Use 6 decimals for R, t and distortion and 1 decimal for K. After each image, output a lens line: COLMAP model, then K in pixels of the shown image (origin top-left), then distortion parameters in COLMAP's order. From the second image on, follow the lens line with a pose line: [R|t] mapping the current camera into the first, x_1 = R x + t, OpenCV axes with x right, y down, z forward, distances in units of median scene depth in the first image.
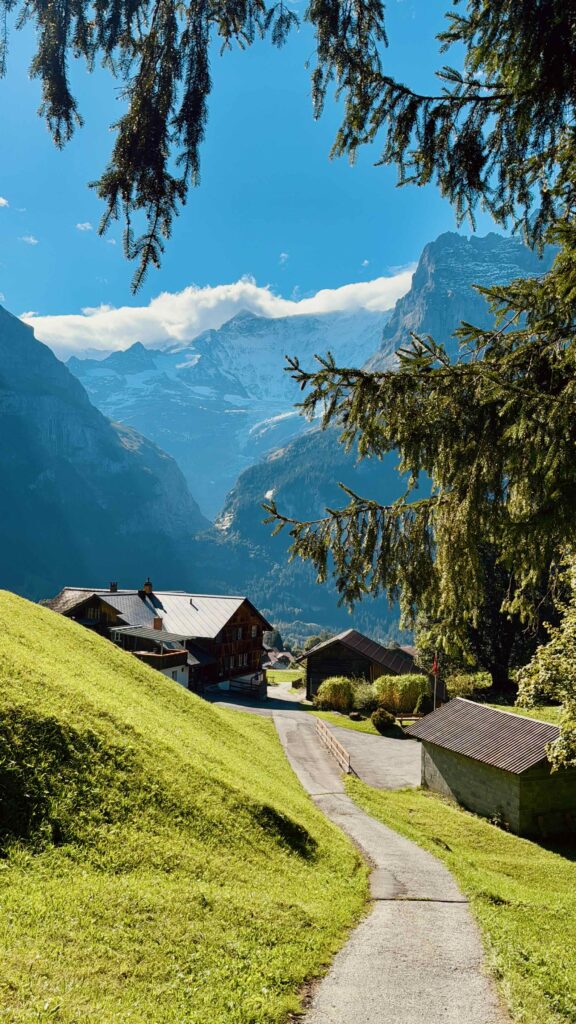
lens RADIAL K [[836.3, 0, 281.9], [0, 836.3, 517.7], [0, 0, 1]] dist [0.125303, 0.001034]
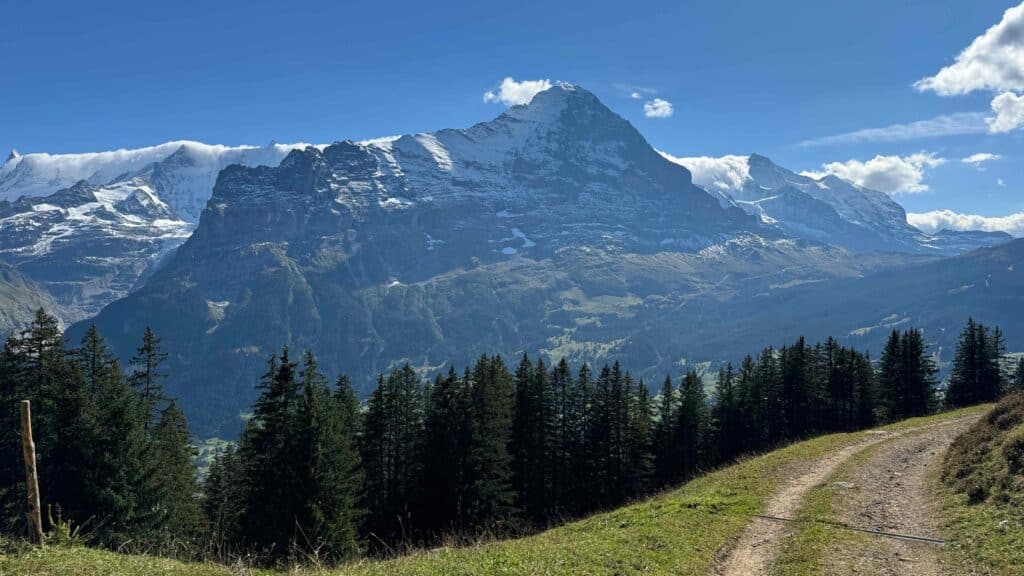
lens RADIAL K [[724.7, 0, 525.2], [0, 724.7, 305.1], [0, 0, 1]] dist [0.057661, -0.050883]
pose [[0.967969, -0.032054, 0.249017, 0.218306], [0.015753, 0.997616, 0.067181, -0.083553], [-0.250577, -0.061106, 0.966166, -0.311809]]
